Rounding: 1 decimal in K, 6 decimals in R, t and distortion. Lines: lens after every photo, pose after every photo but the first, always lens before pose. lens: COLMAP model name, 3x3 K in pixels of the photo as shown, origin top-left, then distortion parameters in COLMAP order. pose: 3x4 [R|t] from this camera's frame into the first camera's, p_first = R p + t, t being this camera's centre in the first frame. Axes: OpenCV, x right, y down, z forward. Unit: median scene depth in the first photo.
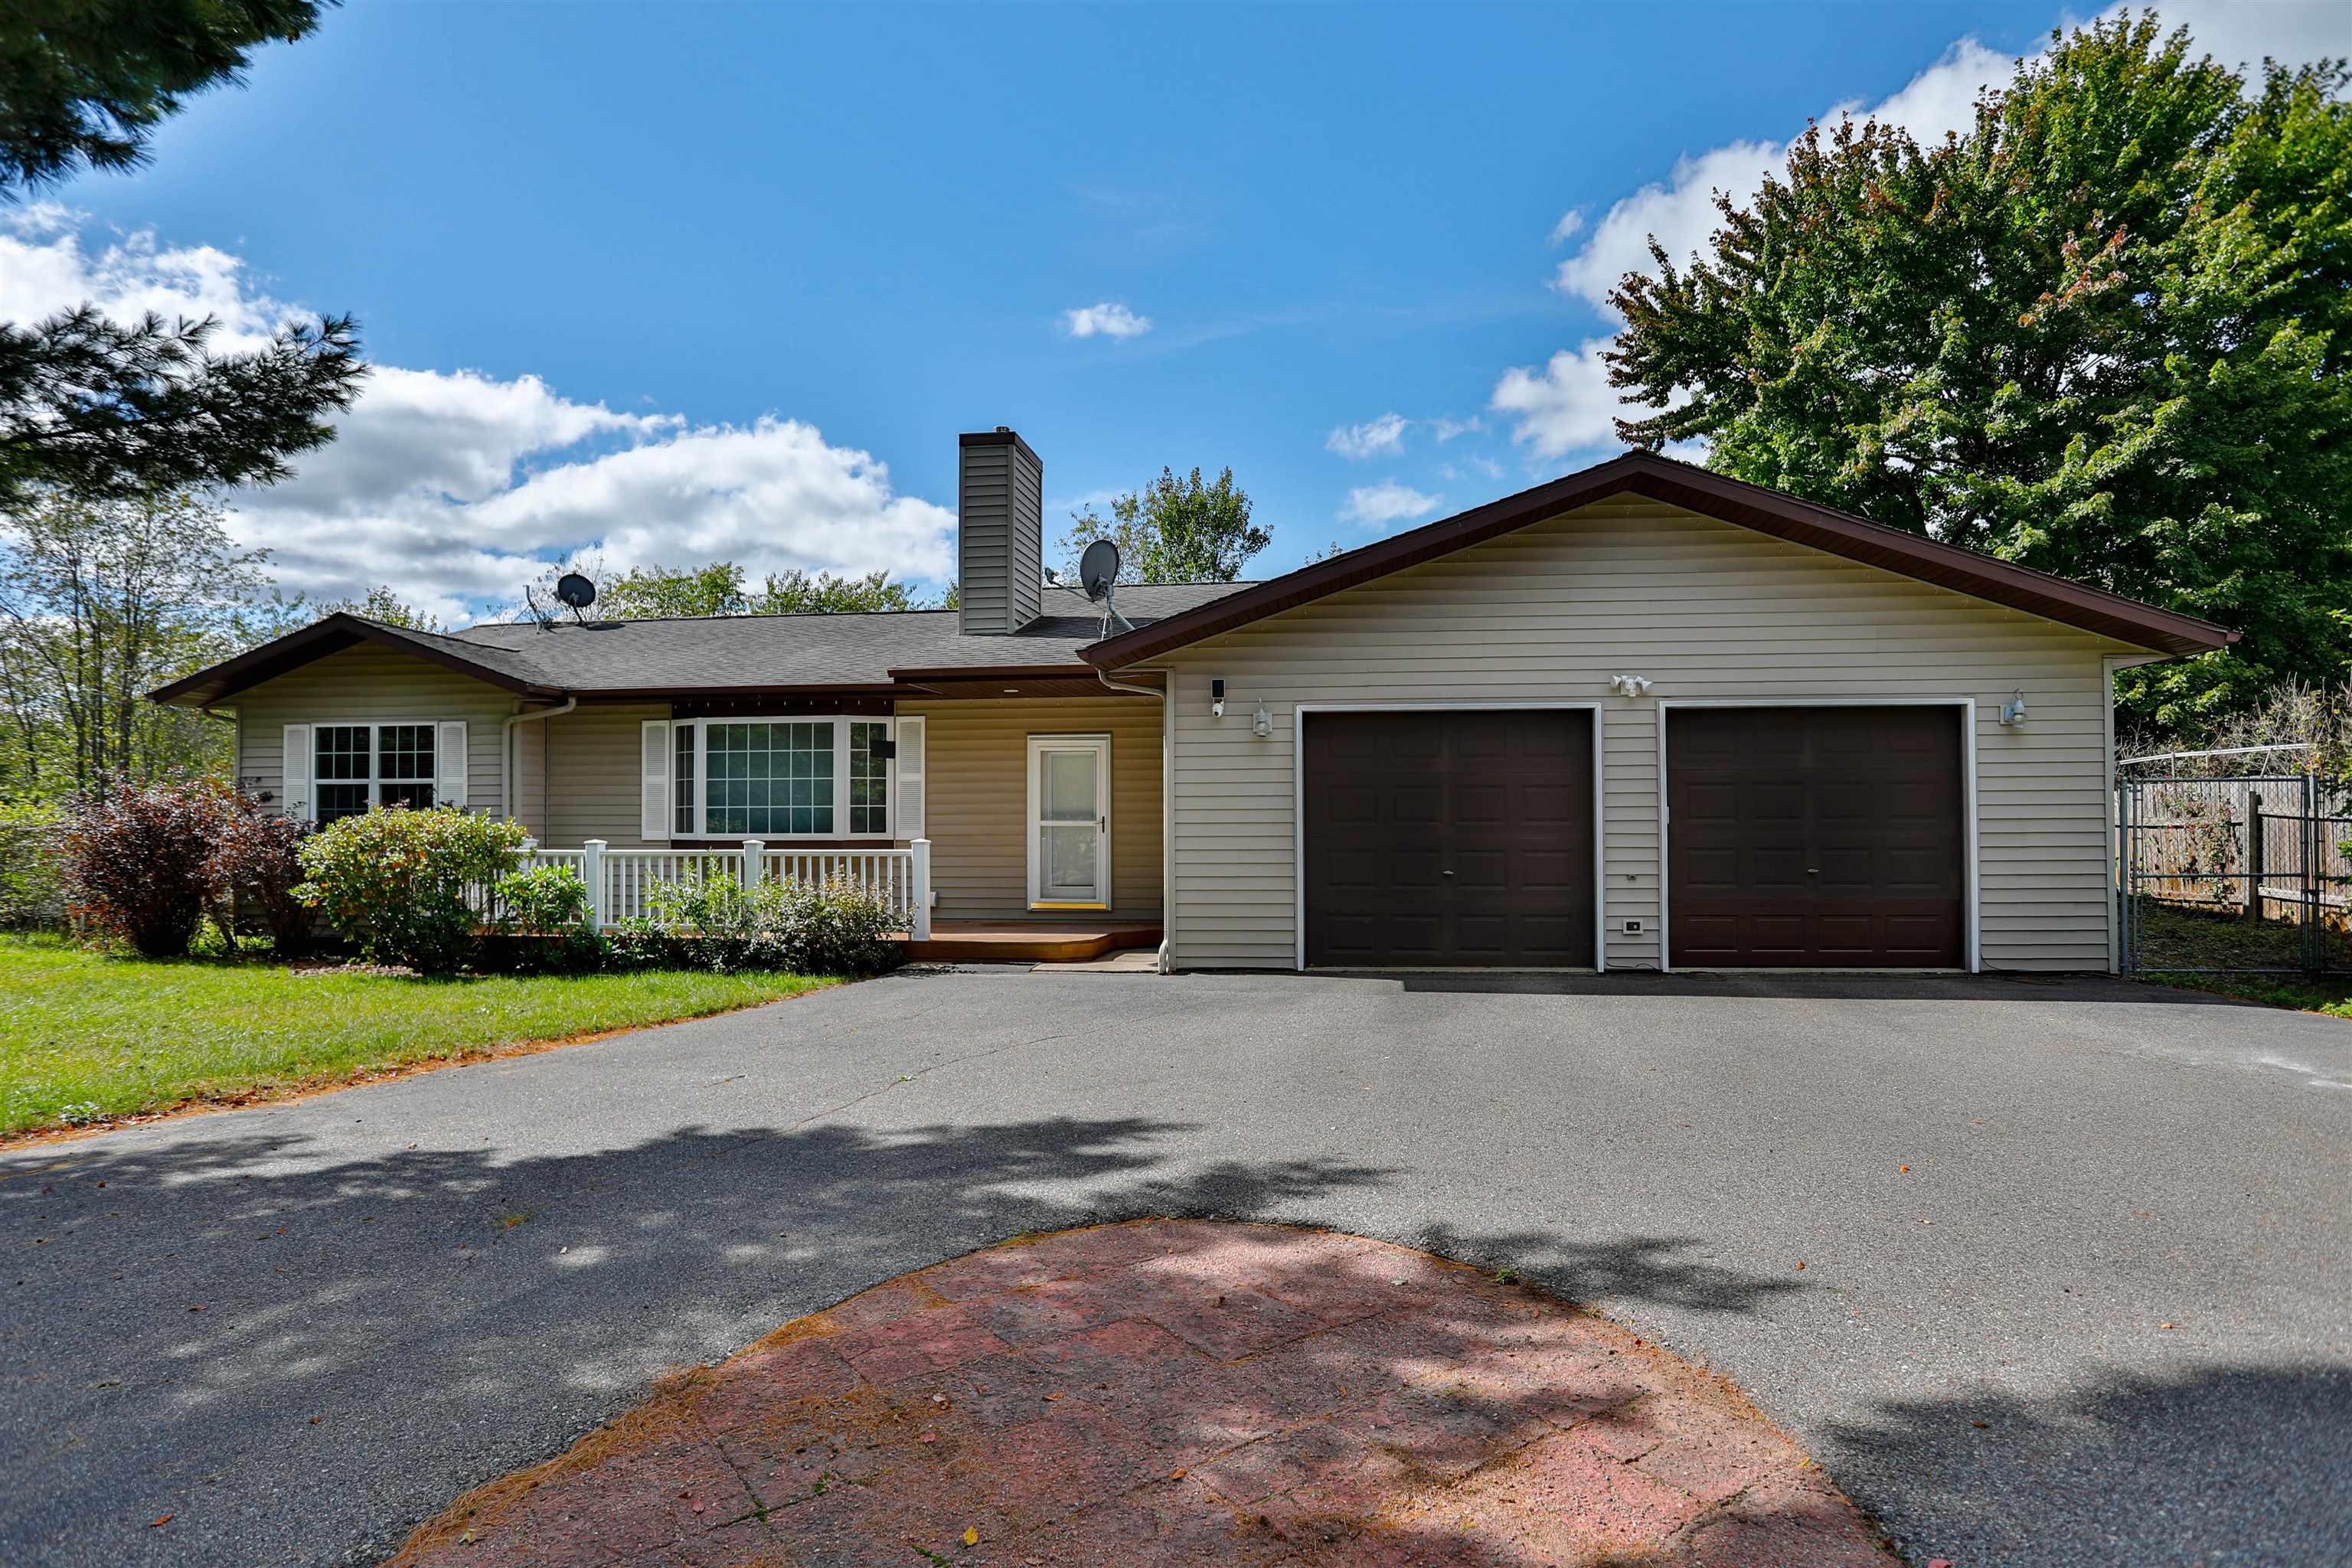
lens RADIAL K [[1206.1, 0, 1181.3], [0, 1206.1, 794.1], [0, 0, 1]] dist [0.001725, 0.000085]
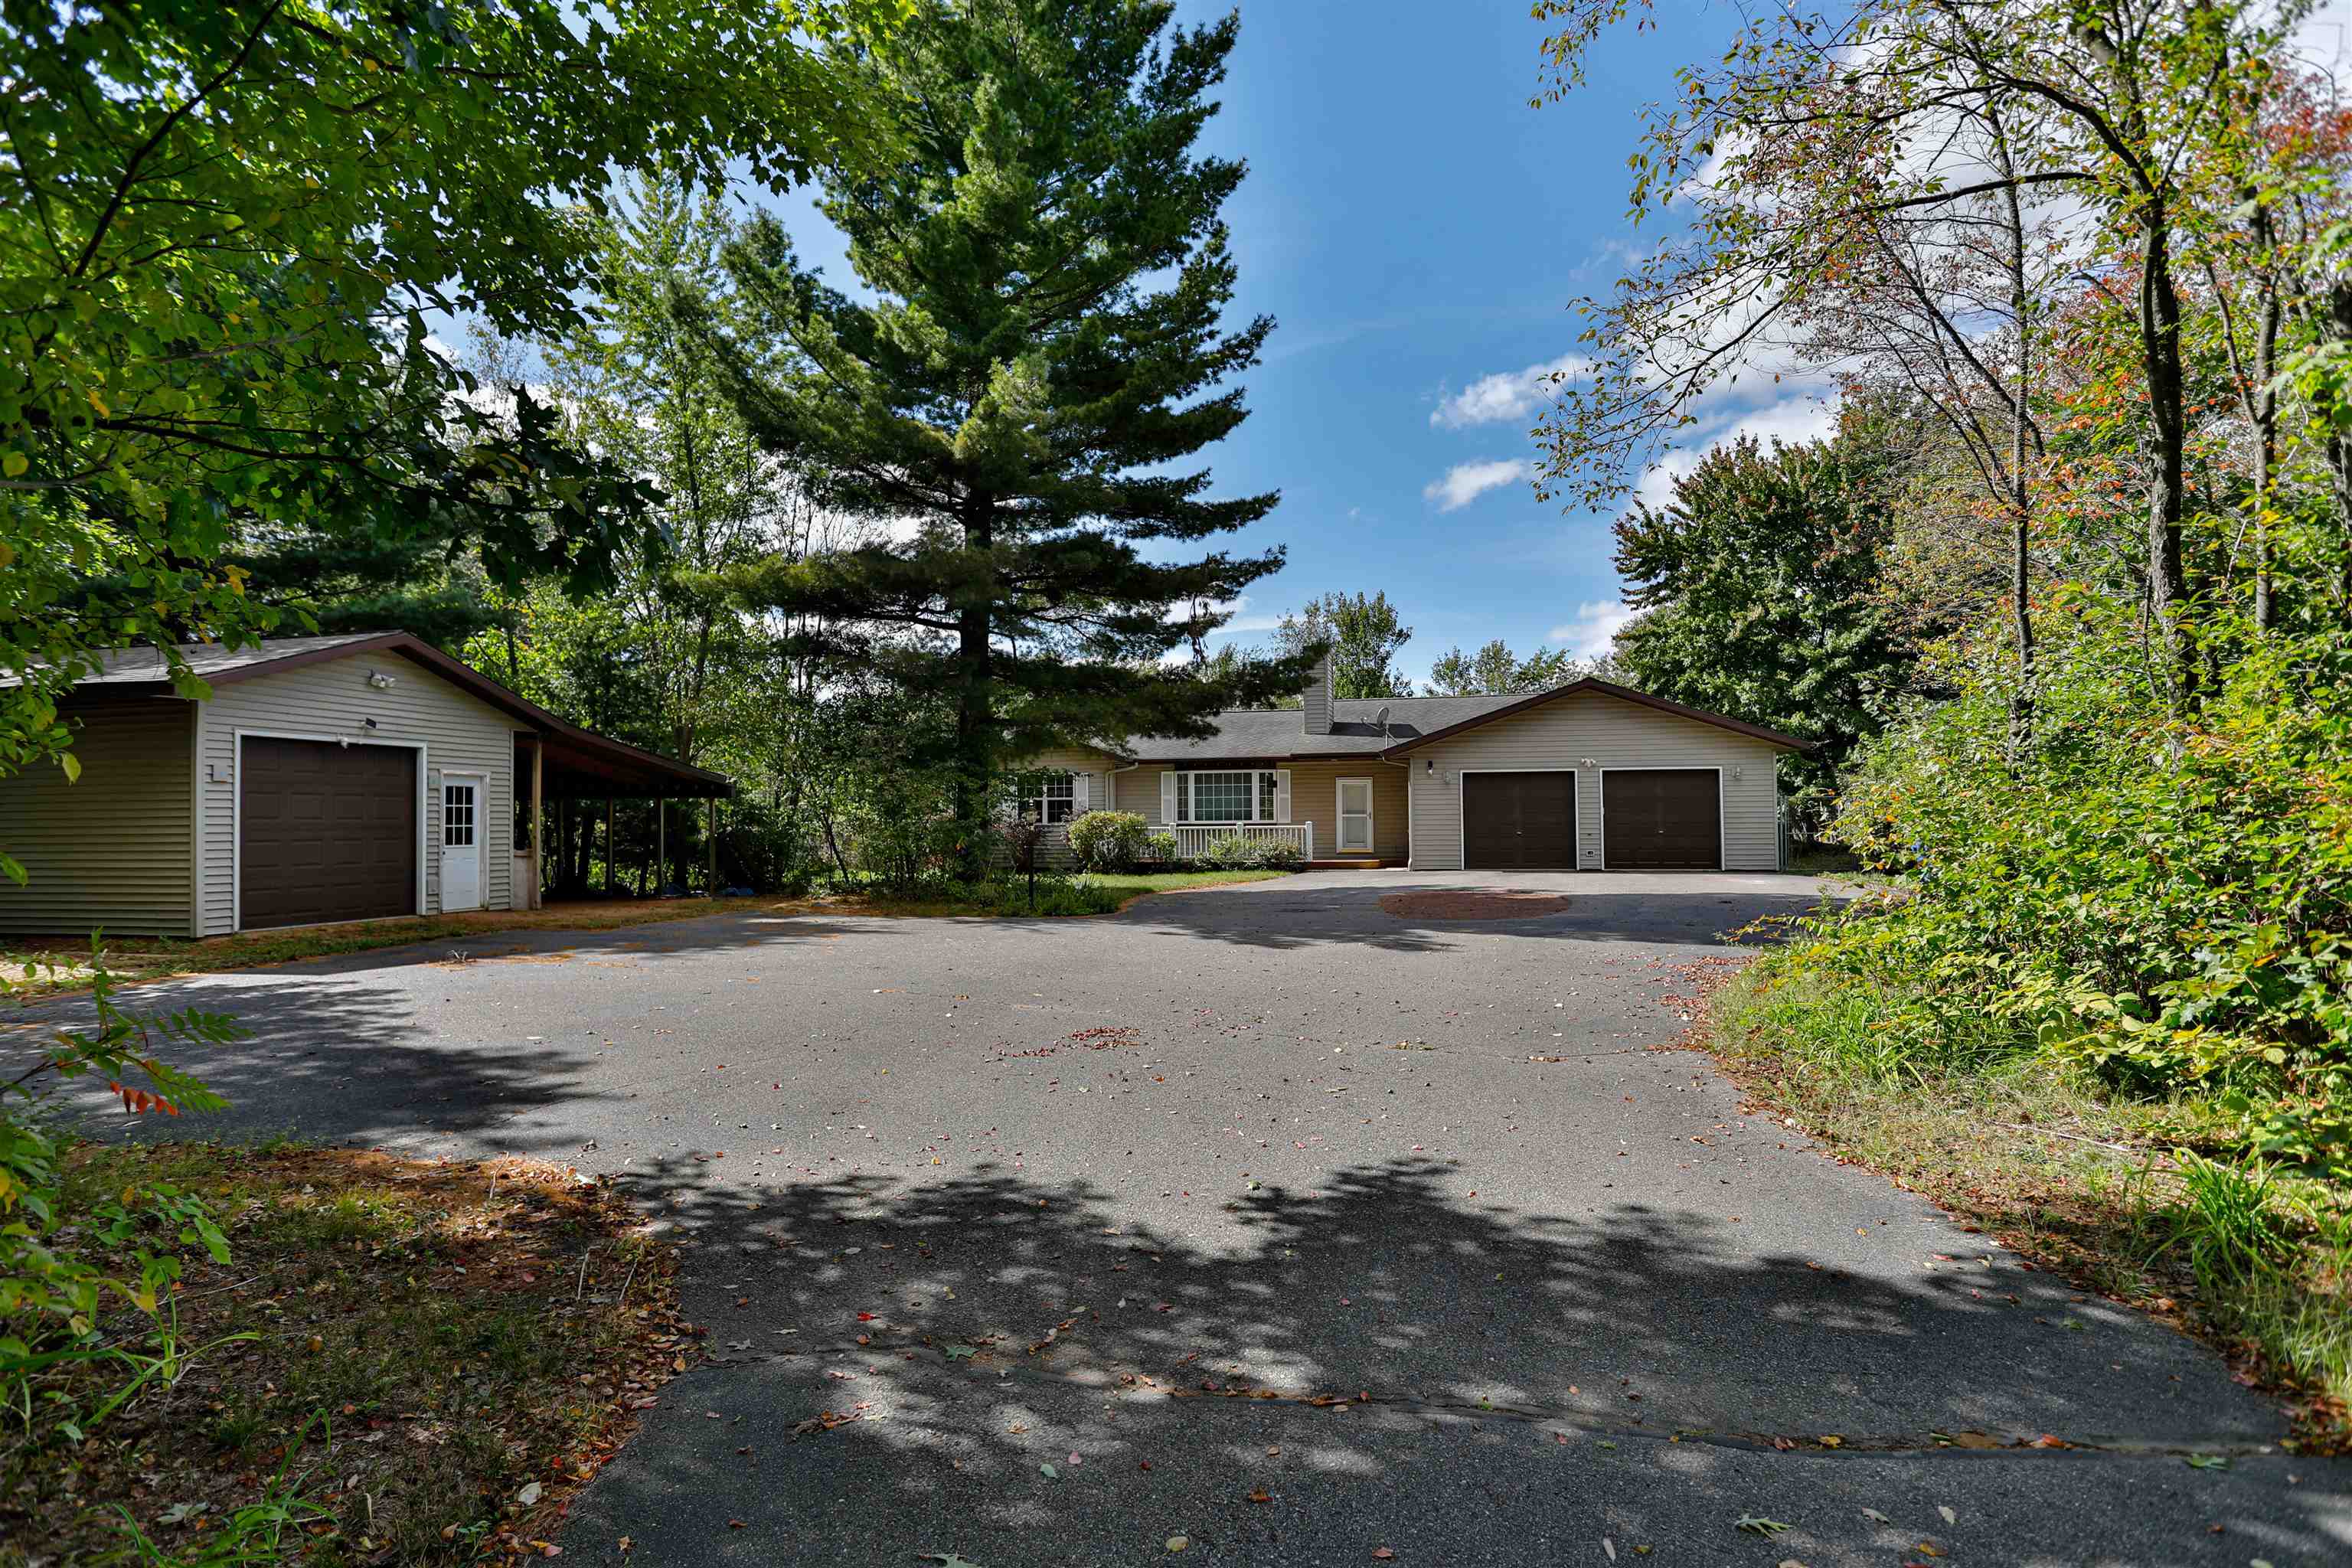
lens RADIAL K [[1206.1, 0, 1169.7], [0, 1206.1, 778.5], [0, 0, 1]] dist [0.001725, 0.000085]
pose [[0.996882, -0.003449, -0.078832, -0.257985], [0.002449, 0.999915, -0.012780, -0.018444], [0.078869, 0.012547, 0.996806, -1.312283]]
